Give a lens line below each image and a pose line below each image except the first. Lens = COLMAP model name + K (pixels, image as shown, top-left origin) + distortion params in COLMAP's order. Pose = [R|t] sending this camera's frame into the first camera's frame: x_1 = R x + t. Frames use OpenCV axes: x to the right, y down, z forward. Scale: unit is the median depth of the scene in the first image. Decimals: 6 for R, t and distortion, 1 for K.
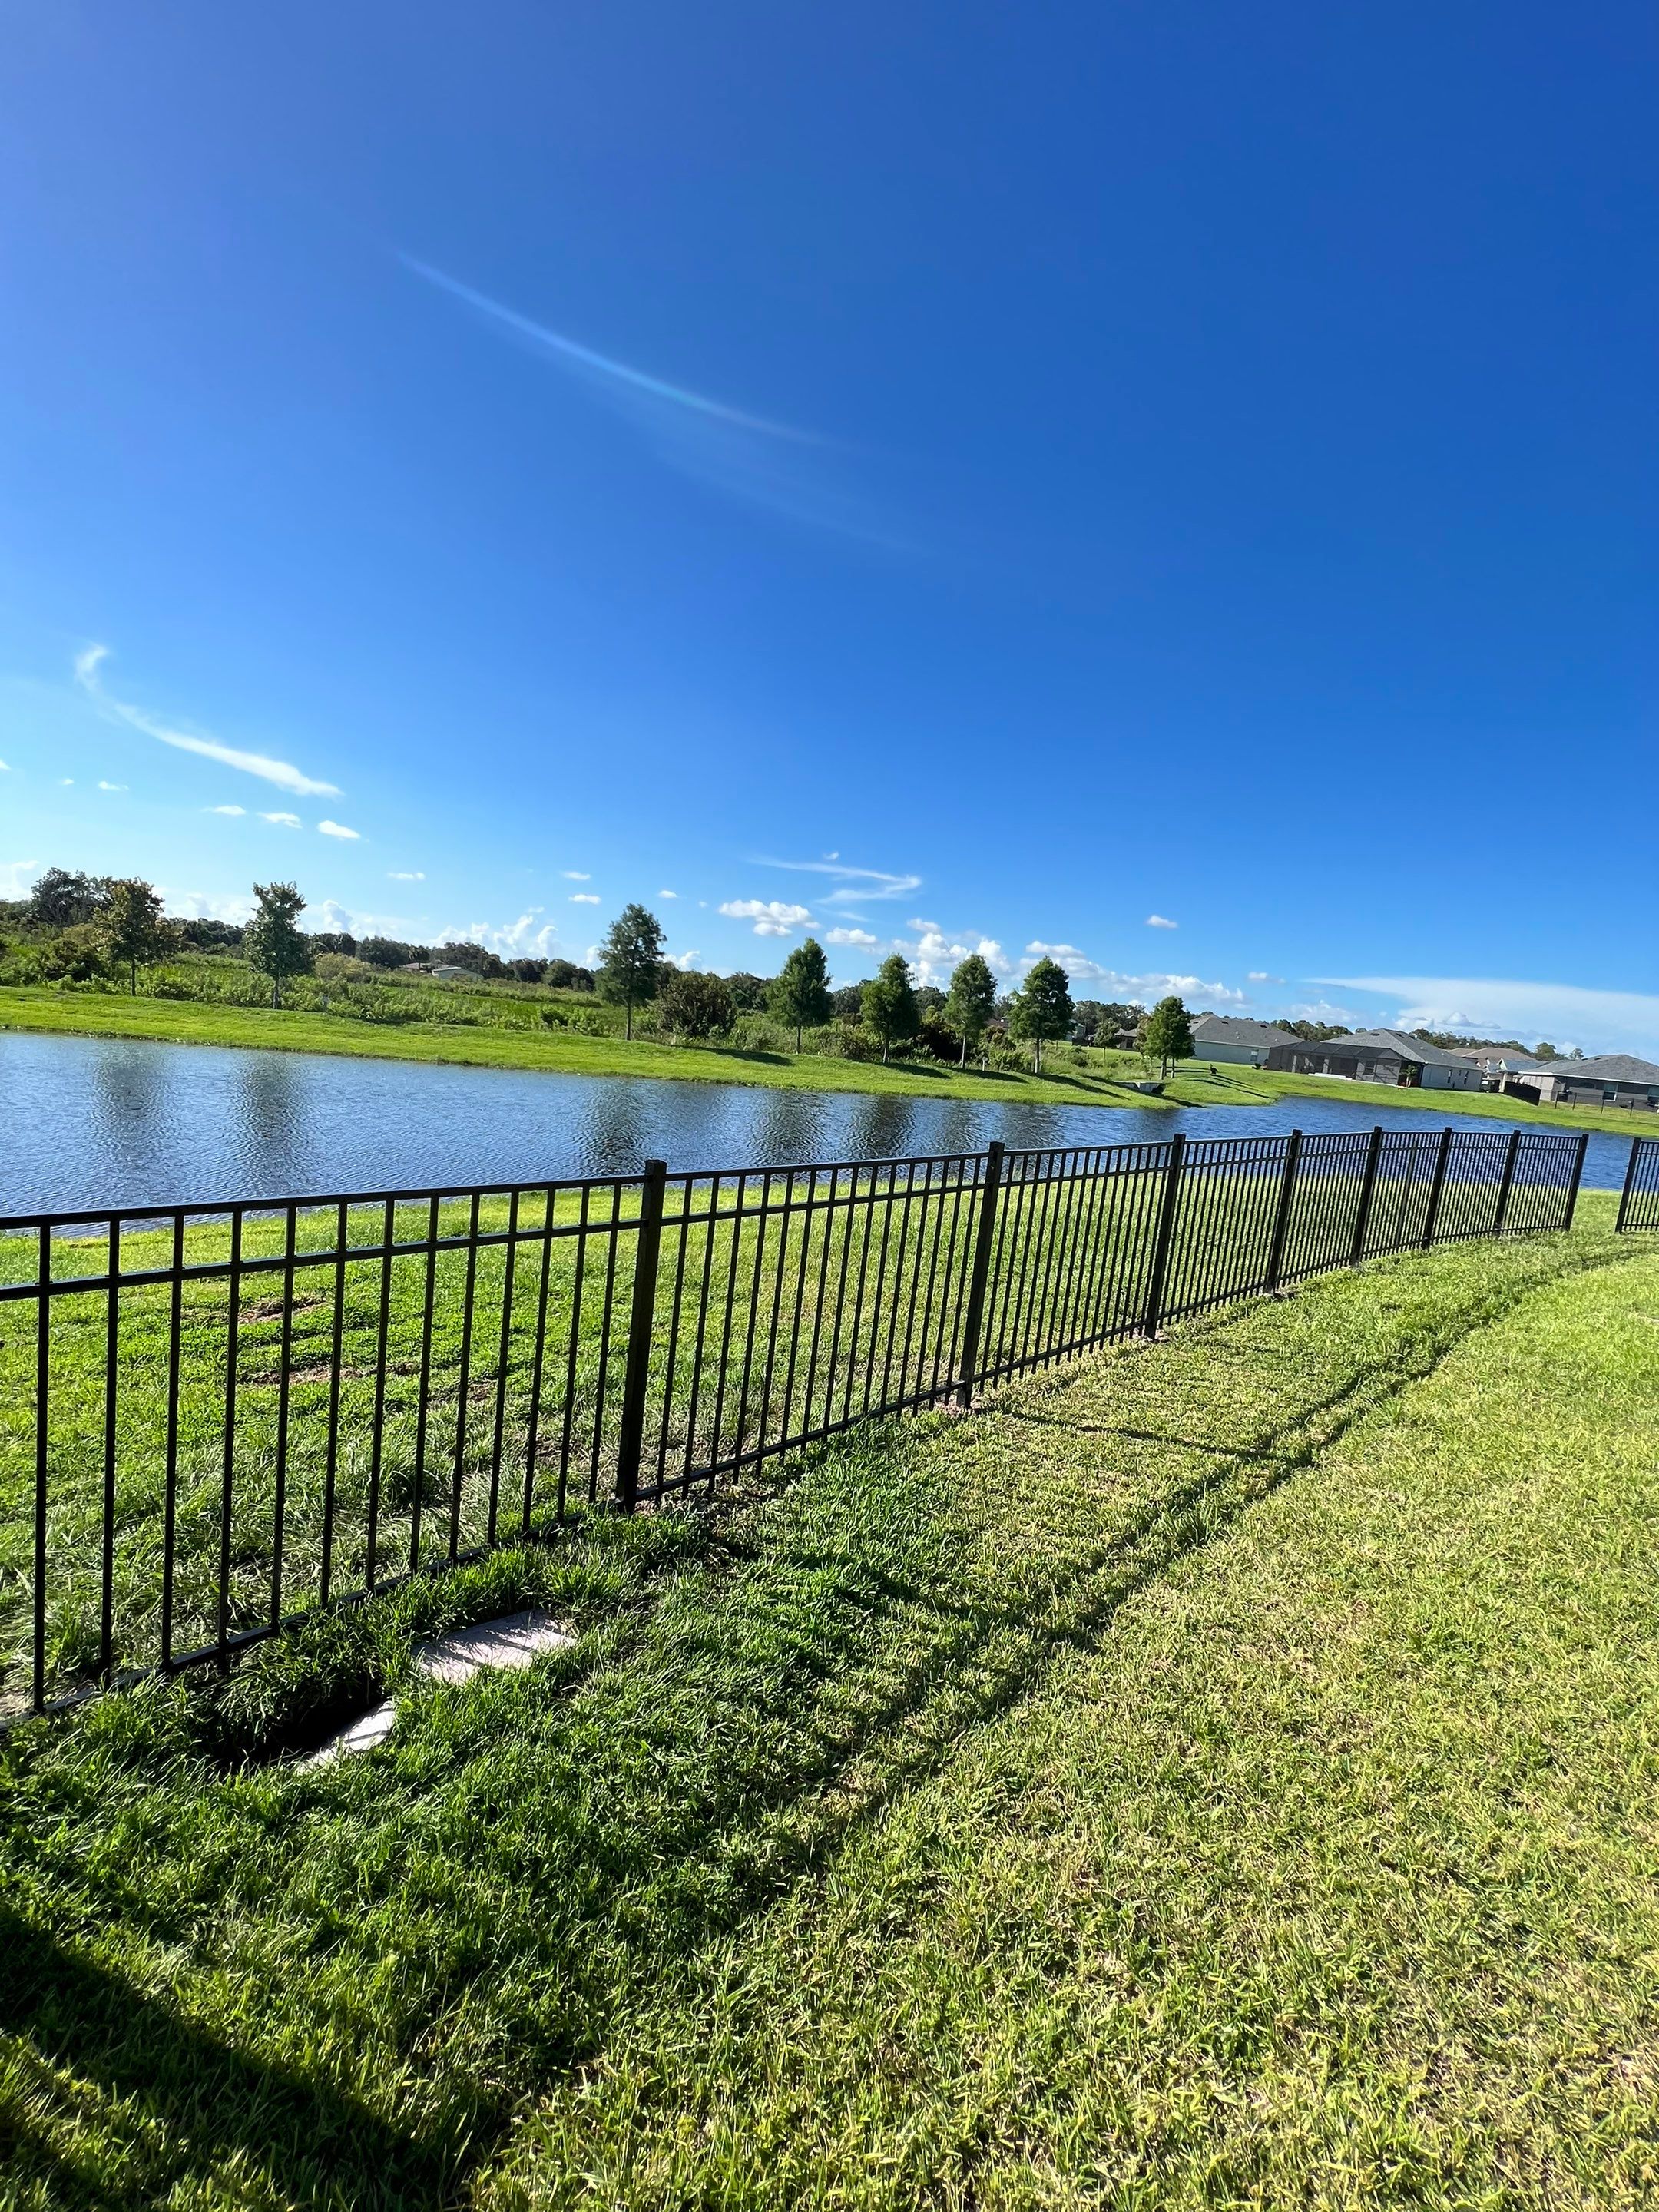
lens RADIAL K [[884.3, 0, 828.2], [0, 884.3, 1114.3], [0, 0, 1]] dist [-0.001466, 0.000303]
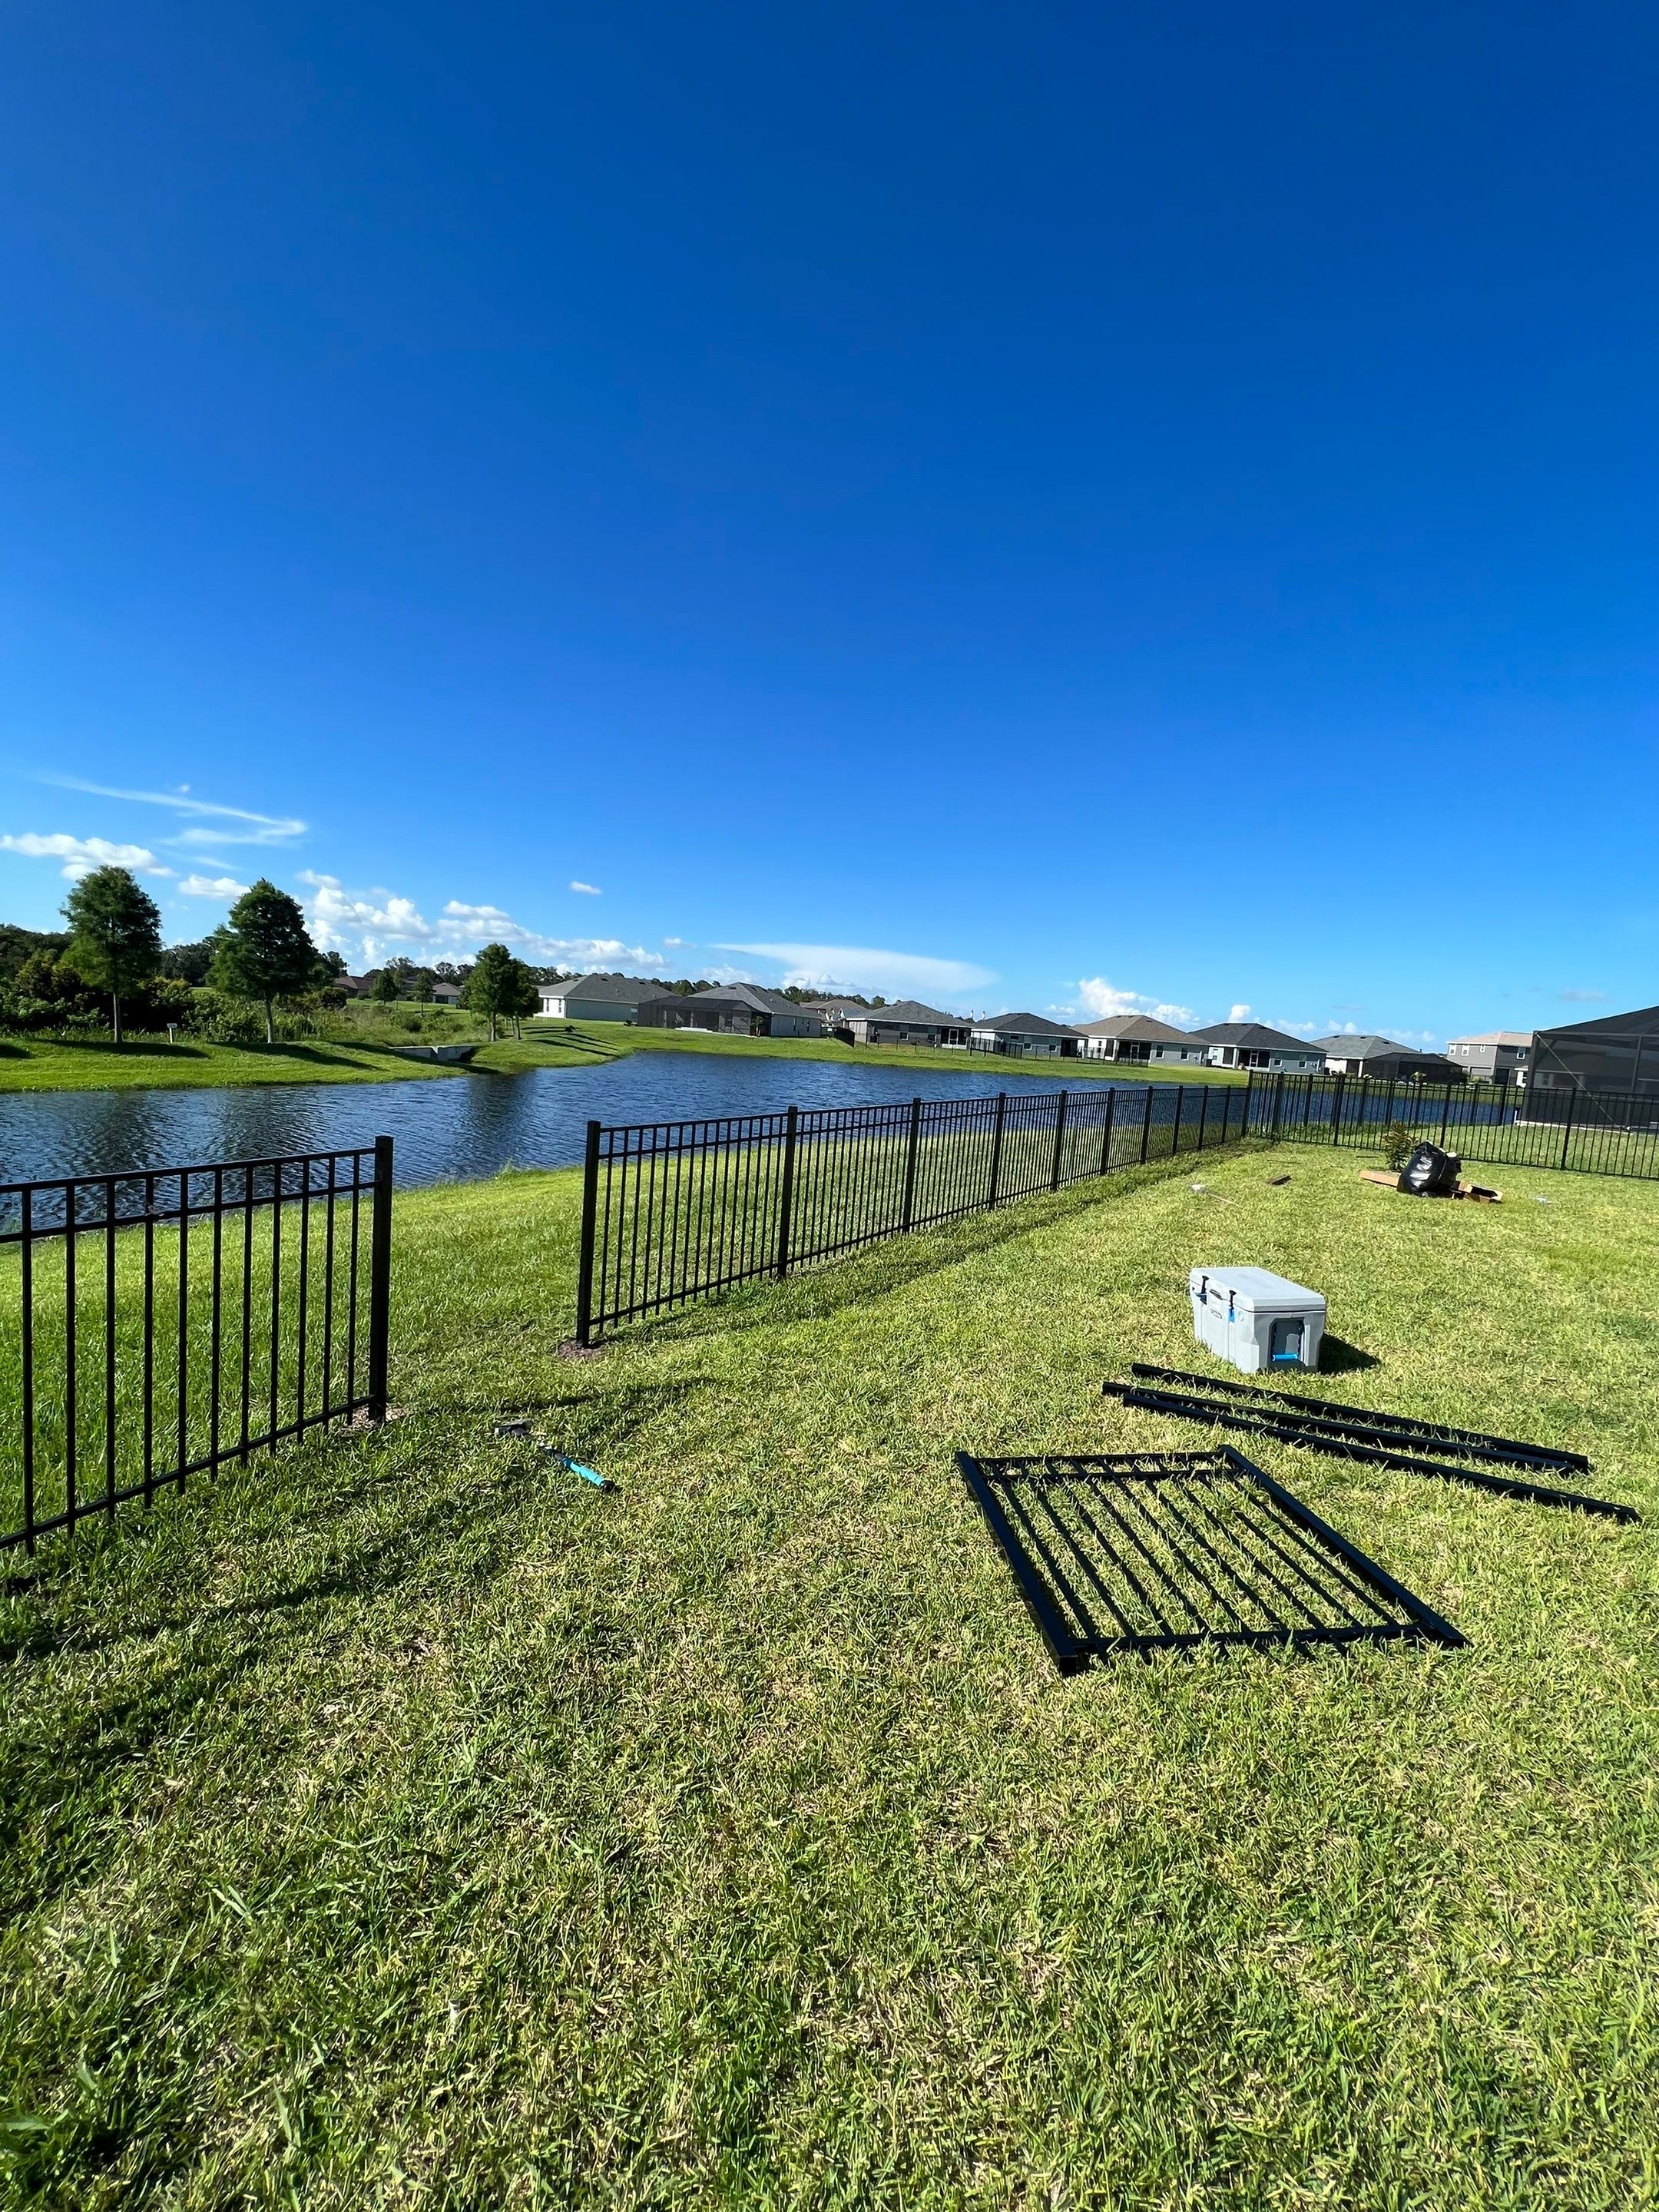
lens RADIAL K [[884.3, 0, 828.2], [0, 884.3, 1114.3], [0, 0, 1]] dist [-0.001466, 0.000303]
pose [[0.814330, -0.099913, 0.571738, 1.965050], [0.077153, 0.994964, 0.063983, 0.010057], [-0.575251, -0.007992, 0.817938, 1.507063]]
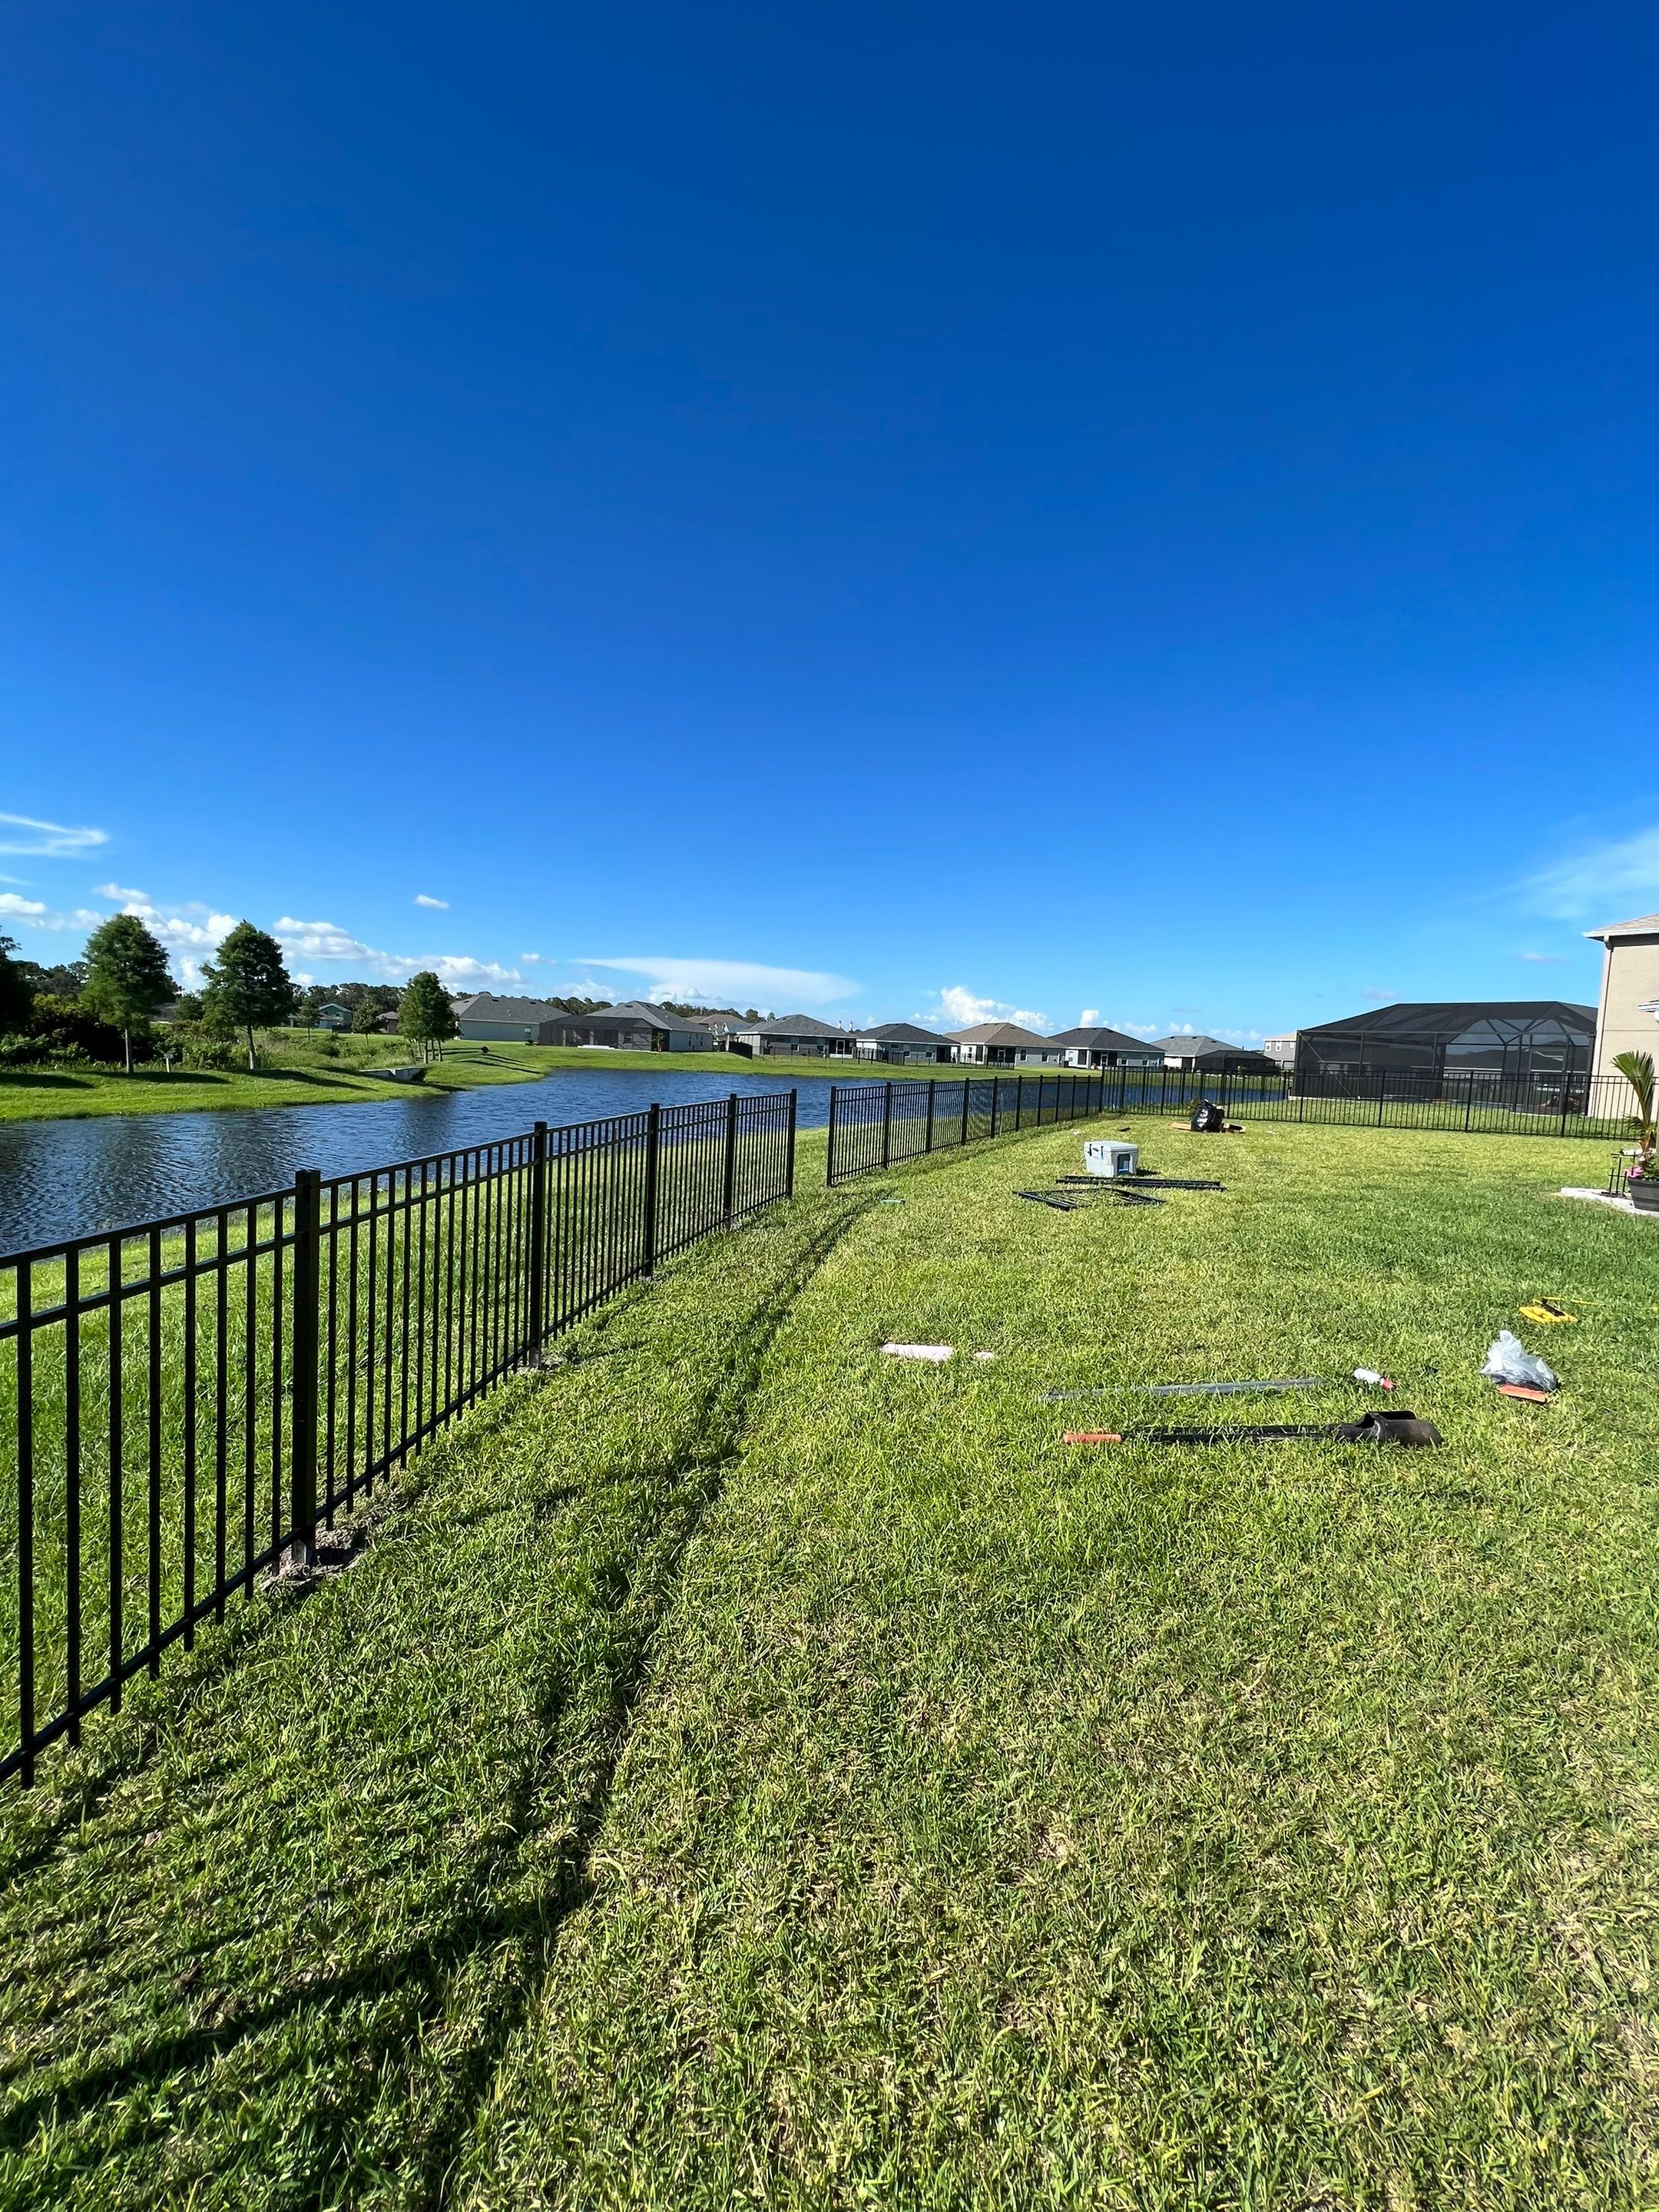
lens RADIAL K [[884.8, 0, 829.5], [0, 884.8, 1106.0], [0, 0, 1]] dist [-0.002135, -0.002659]
pose [[0.718263, -0.115680, 0.686087, 0.629238], [0.107856, 0.992674, 0.054459, -0.014507], [-0.687361, 0.034883, 0.725478, 0.770691]]
